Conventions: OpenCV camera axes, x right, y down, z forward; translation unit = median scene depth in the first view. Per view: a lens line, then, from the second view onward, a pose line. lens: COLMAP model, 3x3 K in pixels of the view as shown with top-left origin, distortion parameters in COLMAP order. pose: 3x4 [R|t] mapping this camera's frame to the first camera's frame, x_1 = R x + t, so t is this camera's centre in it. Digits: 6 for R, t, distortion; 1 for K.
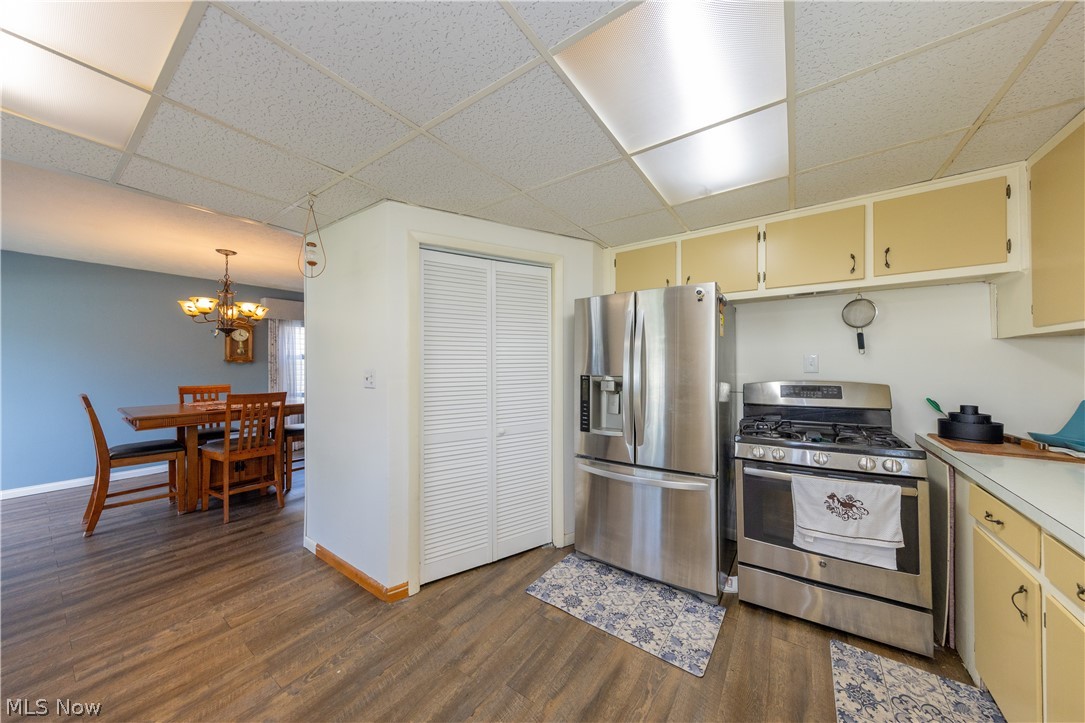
lens RADIAL K [[341.6, 0, 546.4], [0, 341.6, 364.1], [0, 0, 1]] dist [0.003121, 0.000161]
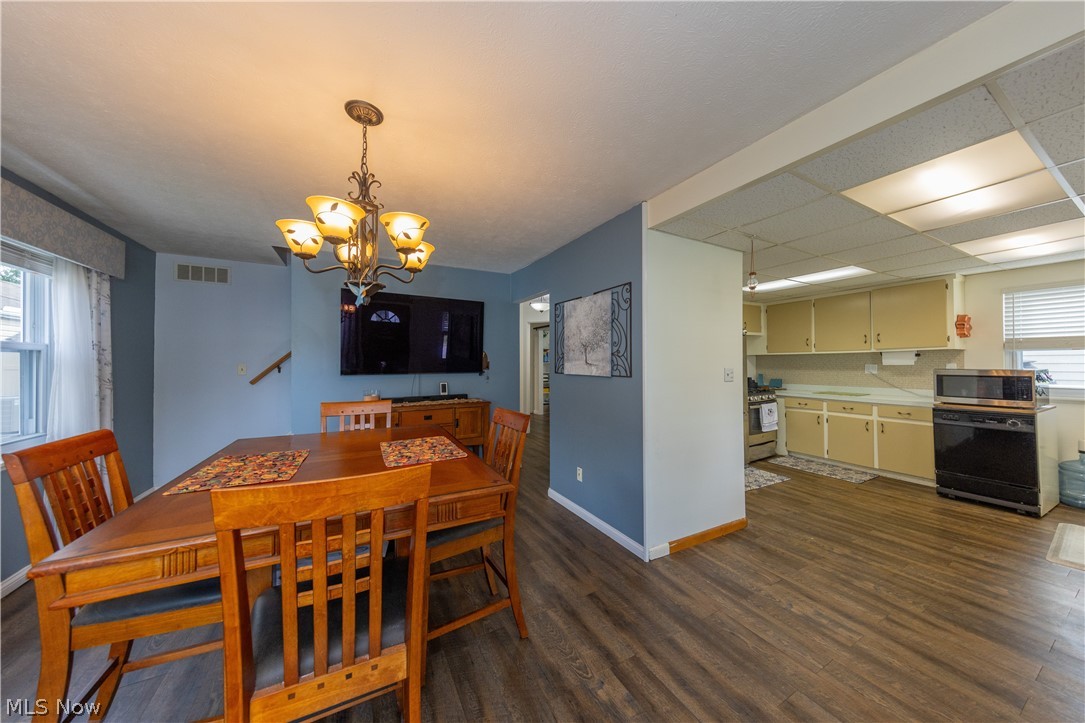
lens RADIAL K [[358.1, 0, 541.4], [0, 358.1, 359.5], [0, 0, 1]] dist [0.002064, 0.000129]
pose [[0.470667, 0.010302, 0.882251, -2.421493], [0.000379, 0.999929, -0.011879, -0.001016], [-0.882311, 0.005926, 0.470630, 1.132454]]
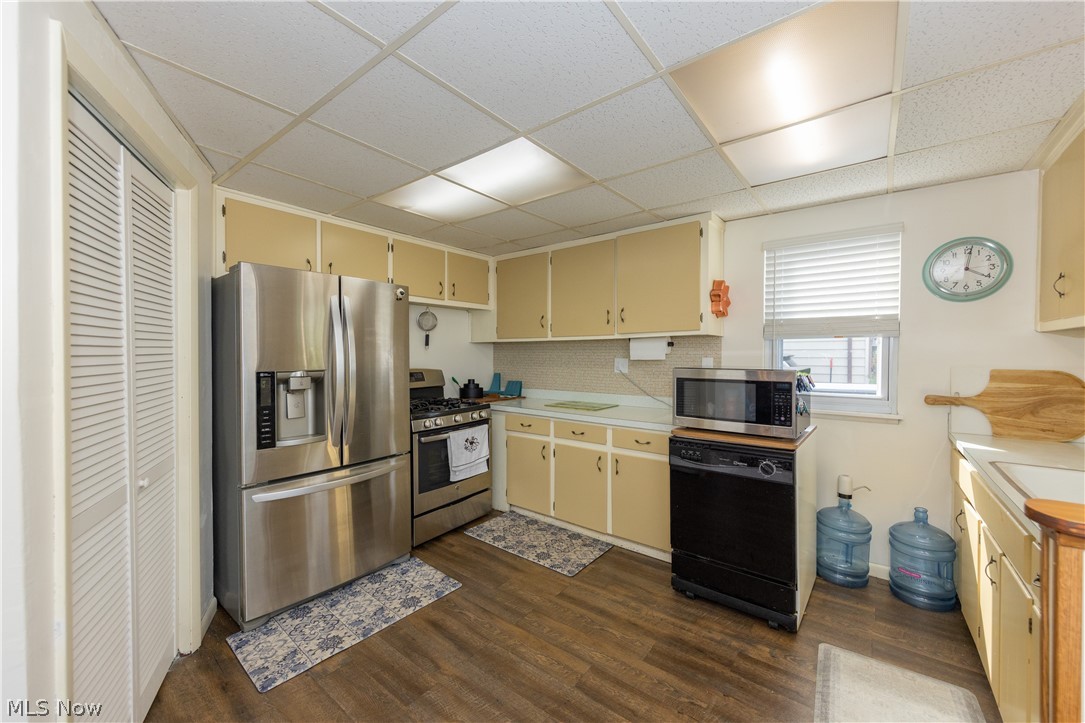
lens RADIAL K [[422.4, 0, 545.7], [0, 422.4, 359.7], [0, 0, 1]] dist [0.000990, -0.000084]
pose [[0.079287, -0.009328, 0.996808, -0.967270], [-0.005673, 0.999936, 0.009809, -0.006436], [-0.996836, -0.006433, 0.079229, 0.435189]]
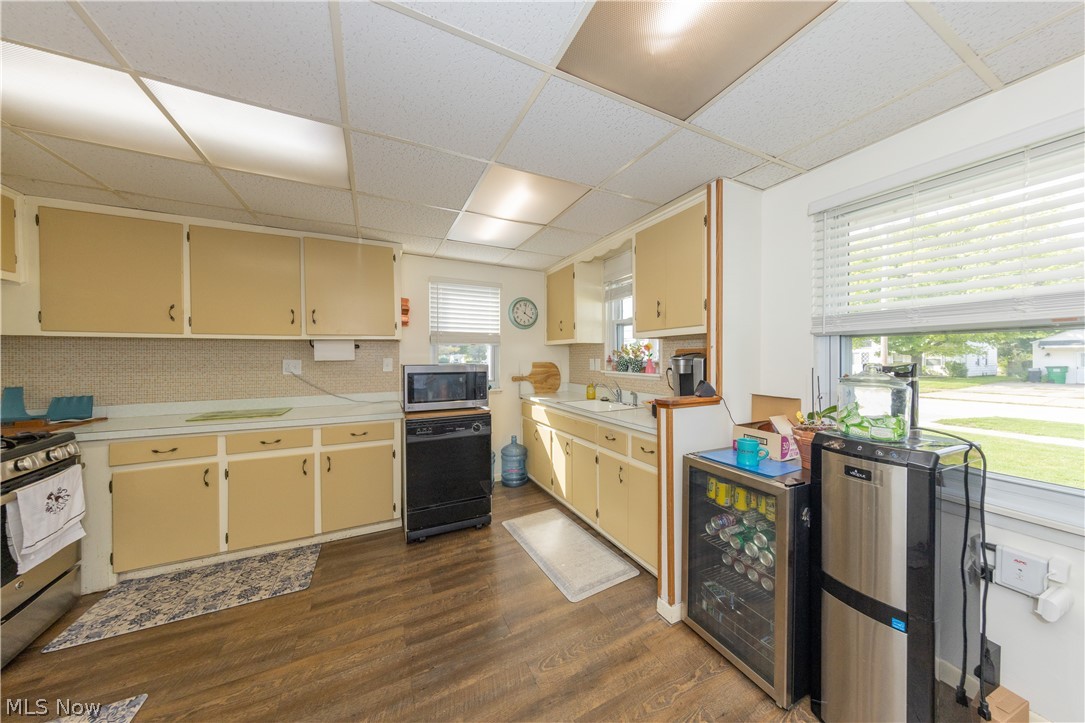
lens RADIAL K [[345.4, 0, 551.1], [0, 345.4, 358.1], [0, 0, 1]] dist [0.001187, -0.000029]
pose [[-0.870698, 0.004159, 0.491800, -0.778038], [0.003748, 0.999991, -0.001822, 0.005494], [-0.491803, 0.000257, -0.870706, 1.034238]]
